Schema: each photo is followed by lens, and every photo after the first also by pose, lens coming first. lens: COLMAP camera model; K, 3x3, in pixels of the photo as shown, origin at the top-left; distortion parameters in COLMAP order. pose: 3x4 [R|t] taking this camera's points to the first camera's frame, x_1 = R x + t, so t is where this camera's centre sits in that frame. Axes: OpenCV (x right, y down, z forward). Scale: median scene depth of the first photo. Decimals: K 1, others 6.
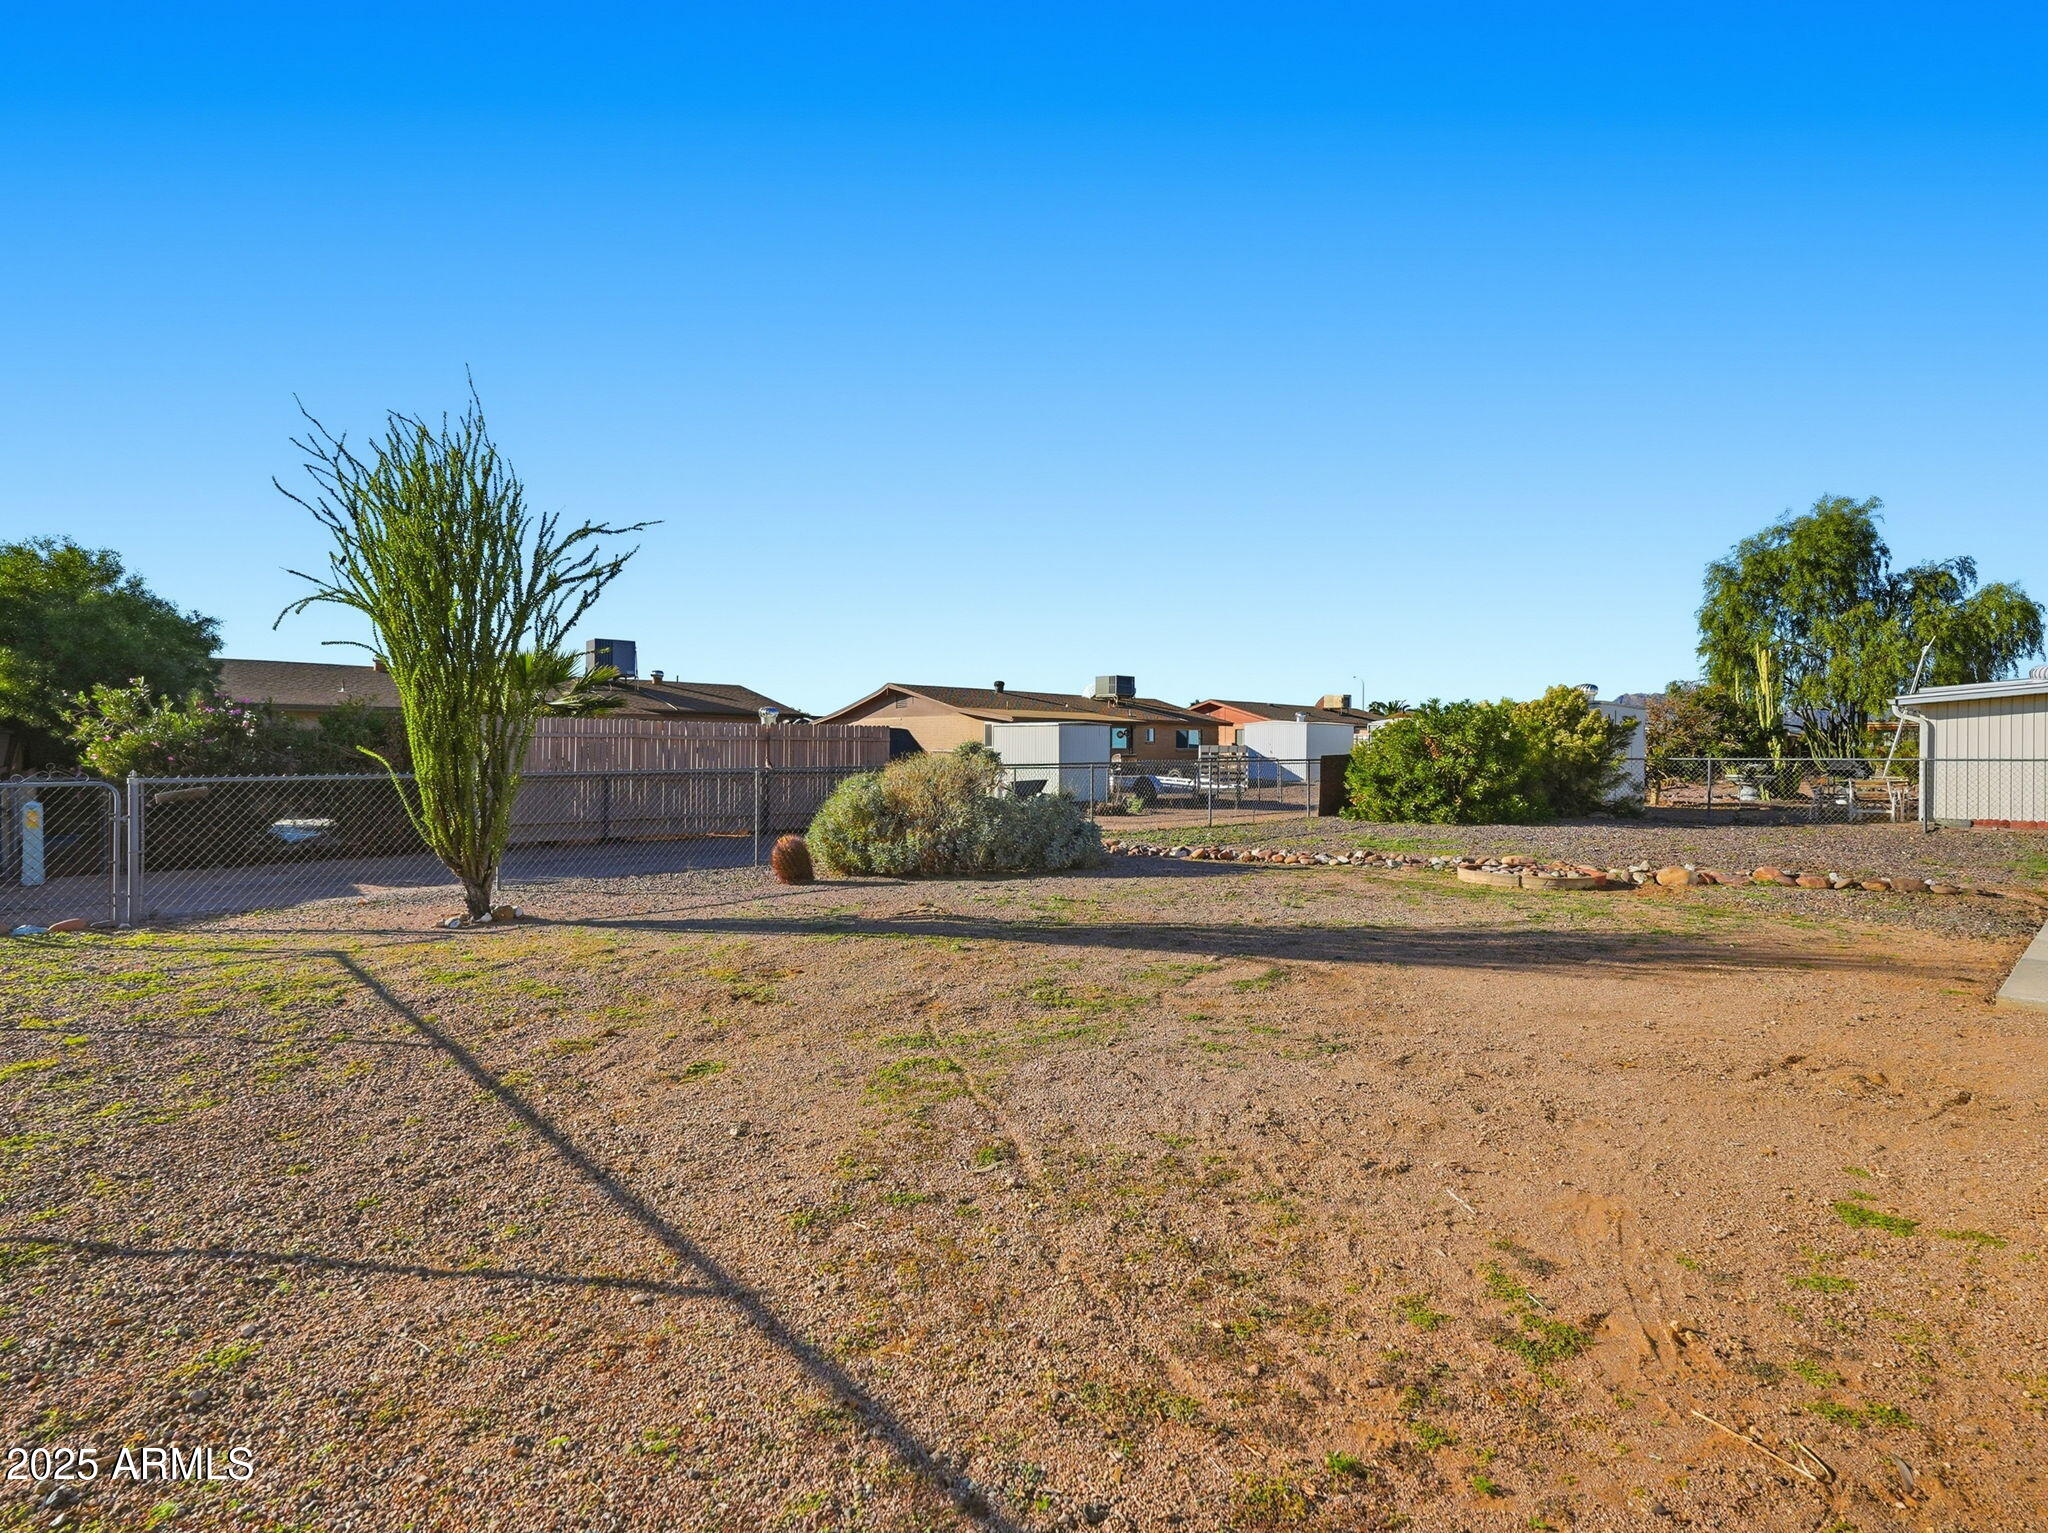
lens RADIAL K [[1020.2, 0, 1016.2], [0, 1020.2, 756.6], [0, 0, 1]] dist [-0.006277, 0.000726]
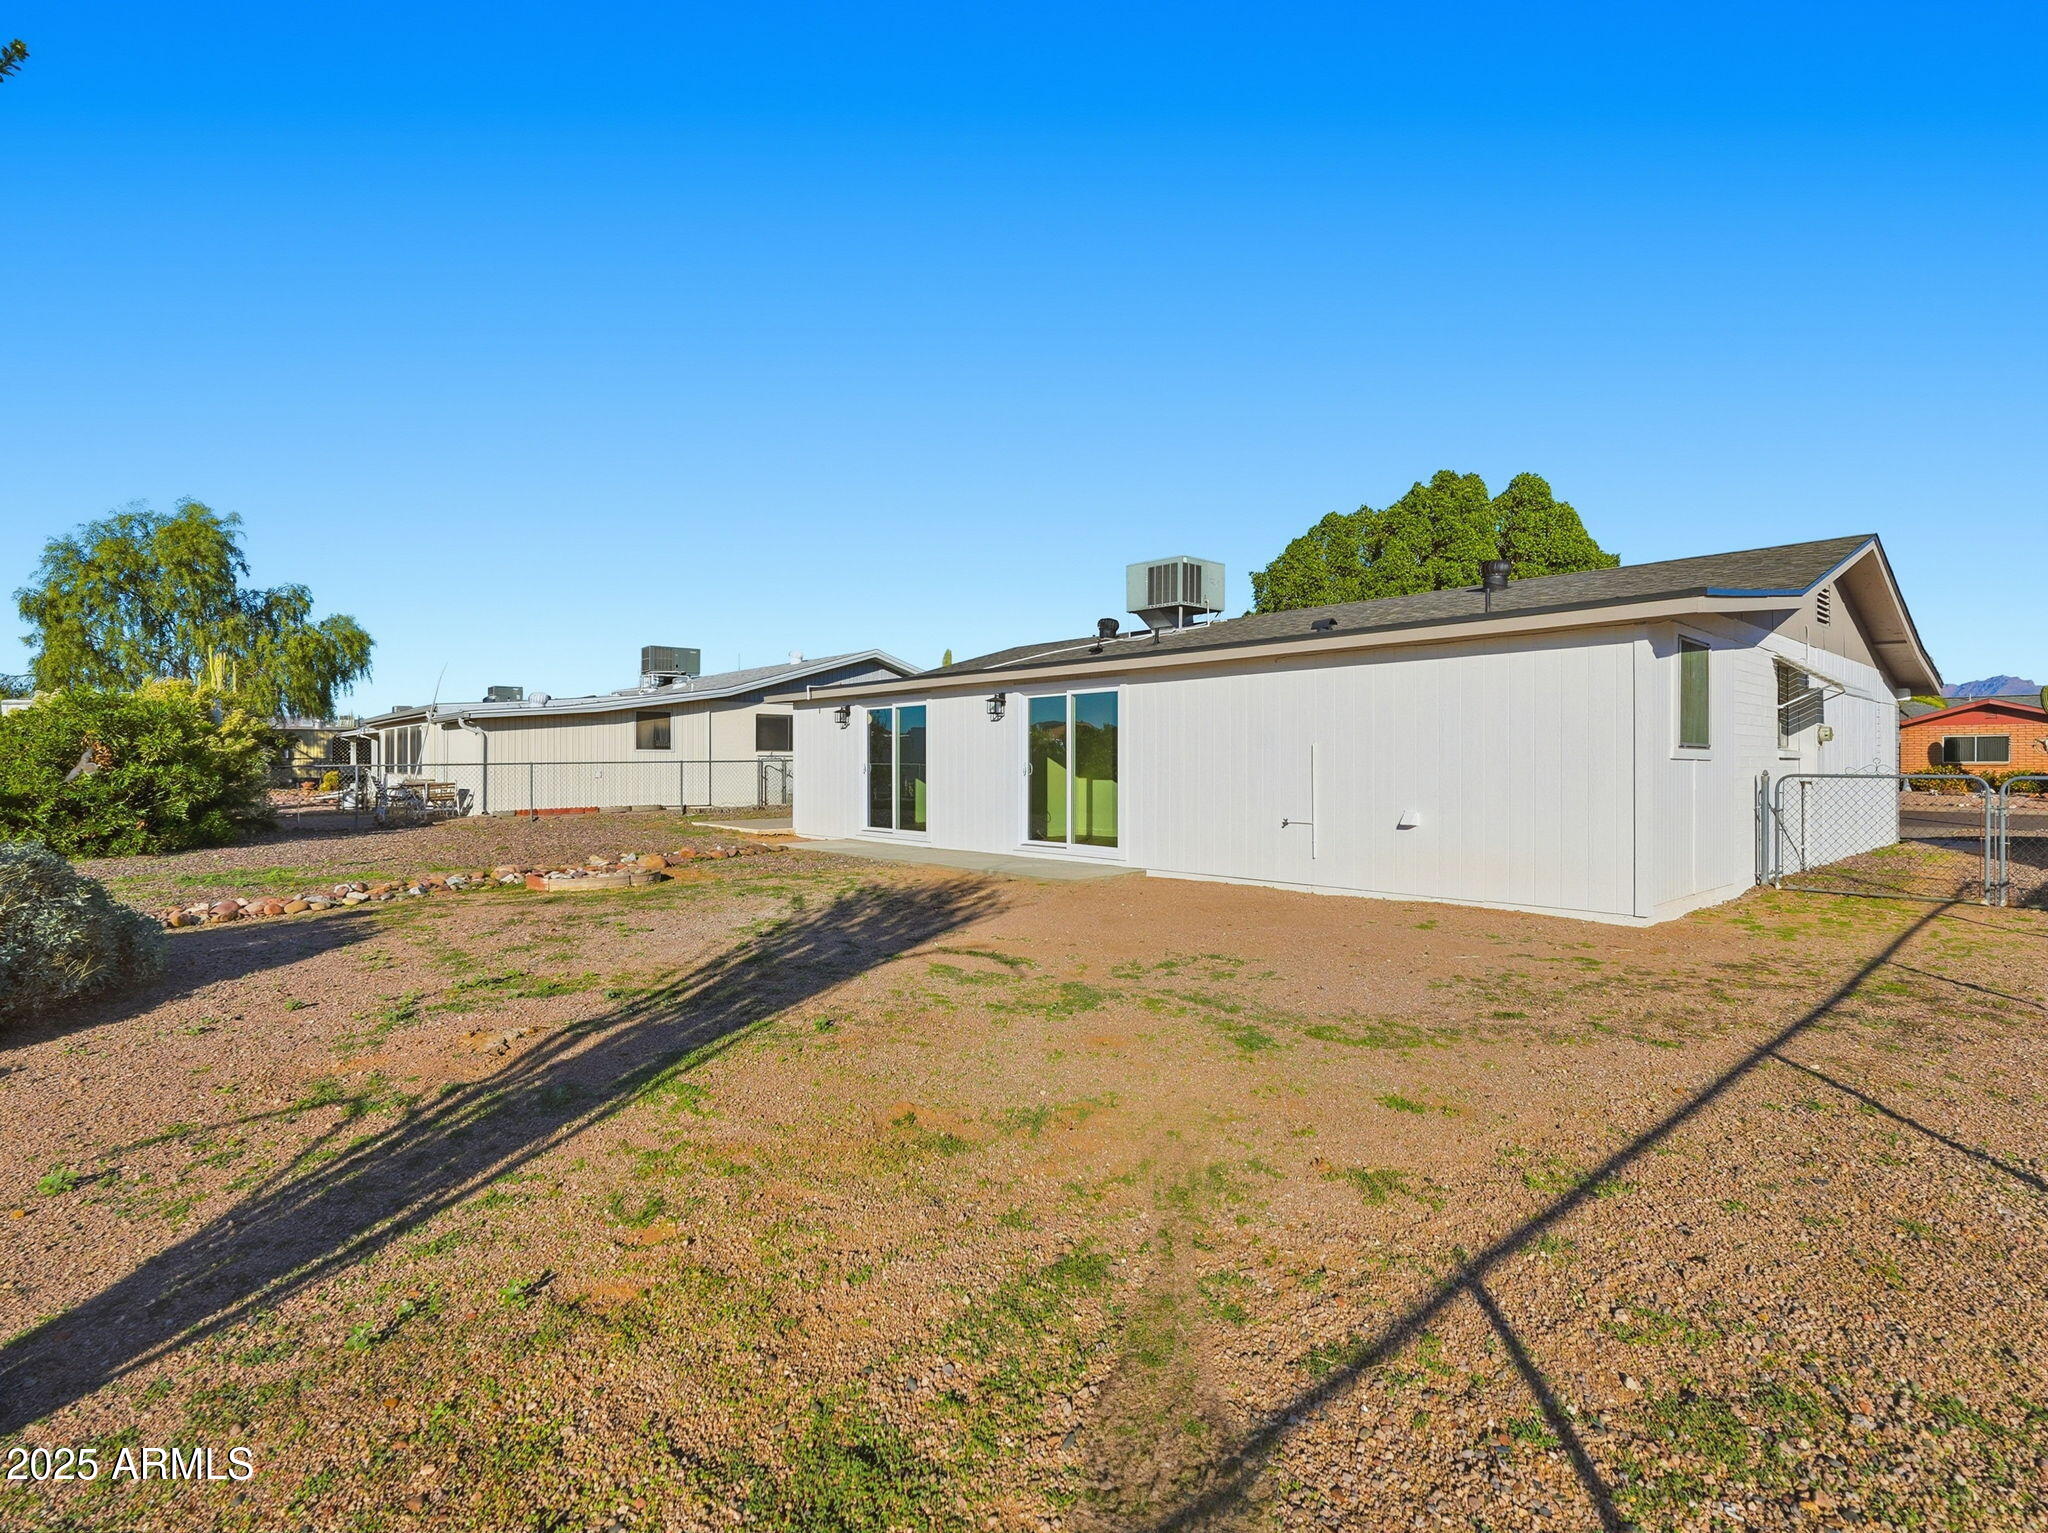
lens RADIAL K [[1020.2, 0, 1016.2], [0, 1020.2, 756.6], [0, 0, 1]] dist [-0.006277, 0.000726]
pose [[0.004222, 0.000358, 0.999991, -0.306451], [0.010821, 0.999941, -0.000404, 0.000993], [-0.999933, 0.010823, 0.004218, 0.343567]]
